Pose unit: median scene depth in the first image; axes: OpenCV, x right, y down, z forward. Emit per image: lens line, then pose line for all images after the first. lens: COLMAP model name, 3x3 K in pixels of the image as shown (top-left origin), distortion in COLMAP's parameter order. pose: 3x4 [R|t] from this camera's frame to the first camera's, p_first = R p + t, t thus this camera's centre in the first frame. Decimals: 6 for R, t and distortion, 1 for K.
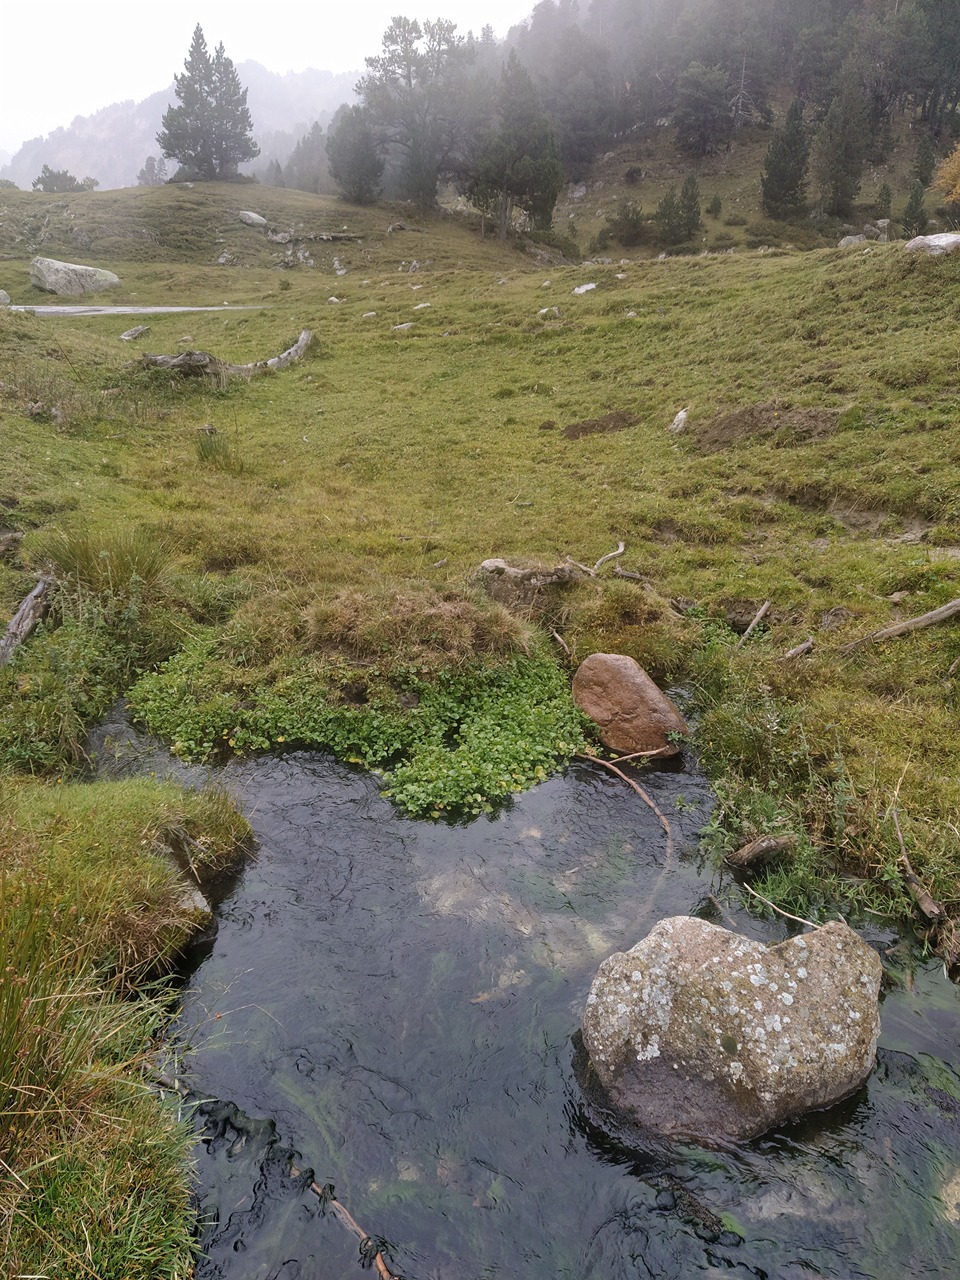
lens RADIAL K [[908.7, 0, 443.9], [0, 908.7, 635.5], [0, 0, 1]] dist [0.149289, -0.202511]
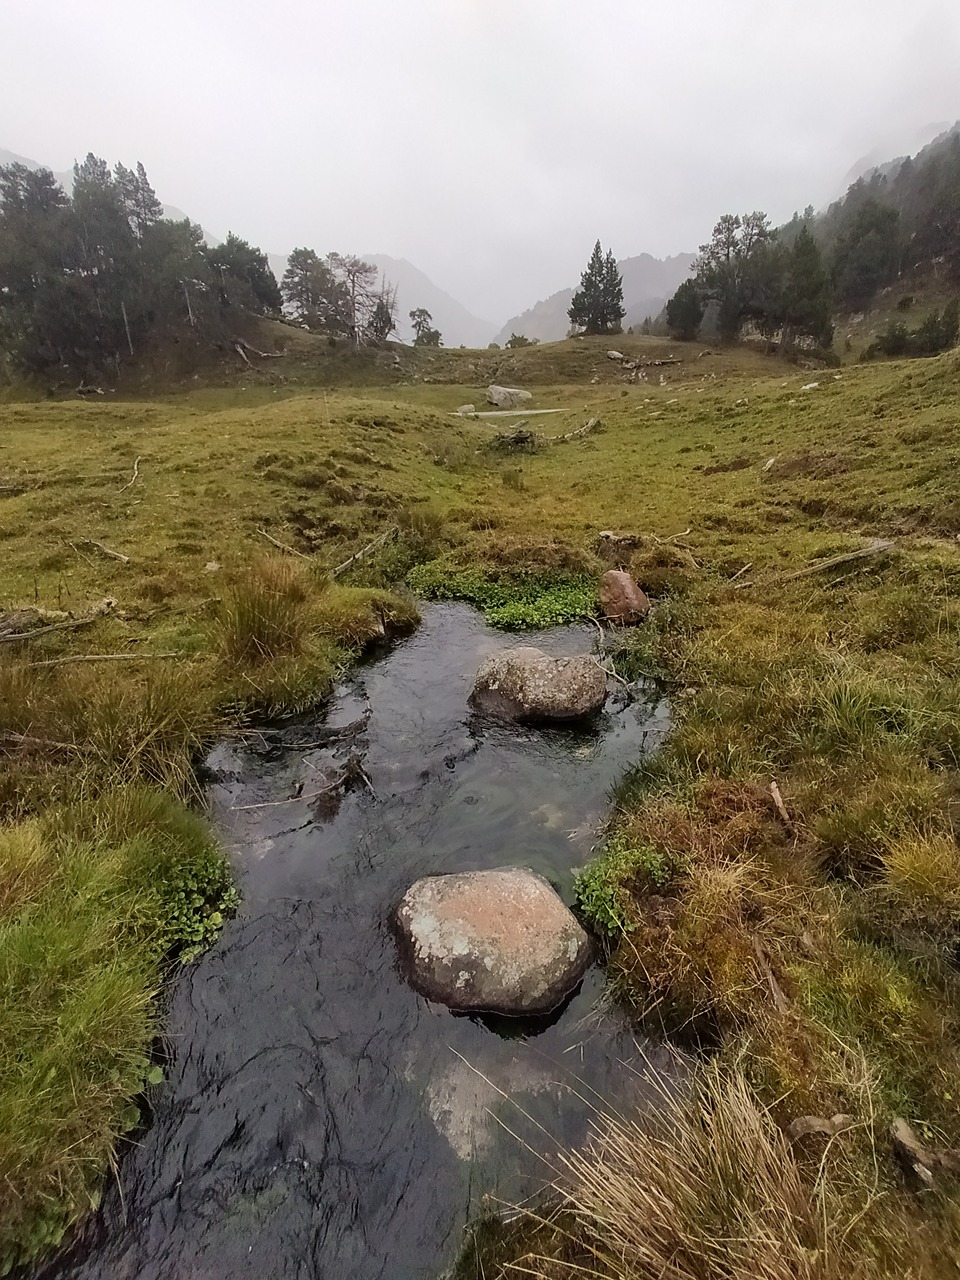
lens RADIAL K [[560.2, 0, 480.0], [0, 560.2, 640.0], [0, 0, 1]] dist [-0.003714, -0.000457]
pose [[0.903218, 0.133052, -0.408037, 0.189455], [-0.112637, 0.990893, 0.073778, 0.049219], [0.414138, -0.020678, 0.909979, -0.101383]]
